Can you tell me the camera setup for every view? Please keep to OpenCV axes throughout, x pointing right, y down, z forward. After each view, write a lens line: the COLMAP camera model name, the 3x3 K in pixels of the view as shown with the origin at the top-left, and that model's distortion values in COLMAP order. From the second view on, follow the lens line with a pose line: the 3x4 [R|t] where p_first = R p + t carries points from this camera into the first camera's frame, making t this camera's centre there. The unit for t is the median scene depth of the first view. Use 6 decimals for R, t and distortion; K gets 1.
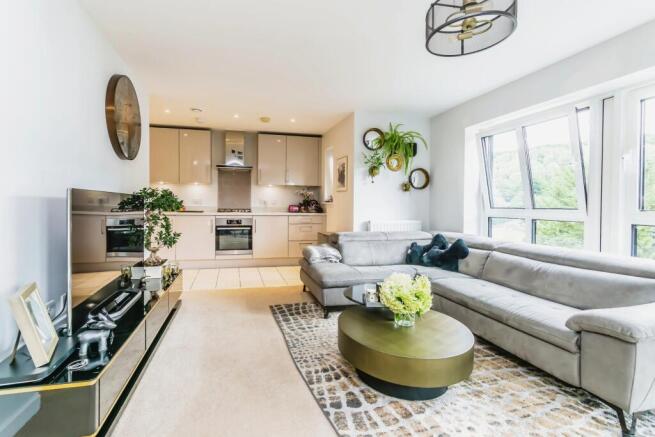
lens RADIAL K [[296.6, 0, 302.0], [0, 296.6, 209.9], [0, 0, 1]] dist [0.000194, 0.000312]
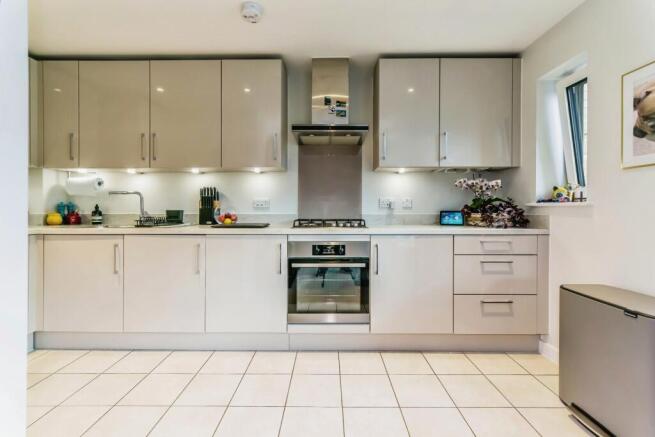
lens RADIAL K [[296.6, 0, 327.1], [0, 296.6, 217.5], [0, 0, 1]] dist [0.000194, 0.000312]
pose [[0.968987, -0.005296, -0.247055, -0.112914], [0.005962, 0.999980, 0.001946, -0.007777], [0.247039, -0.003358, 0.969000, 0.530559]]
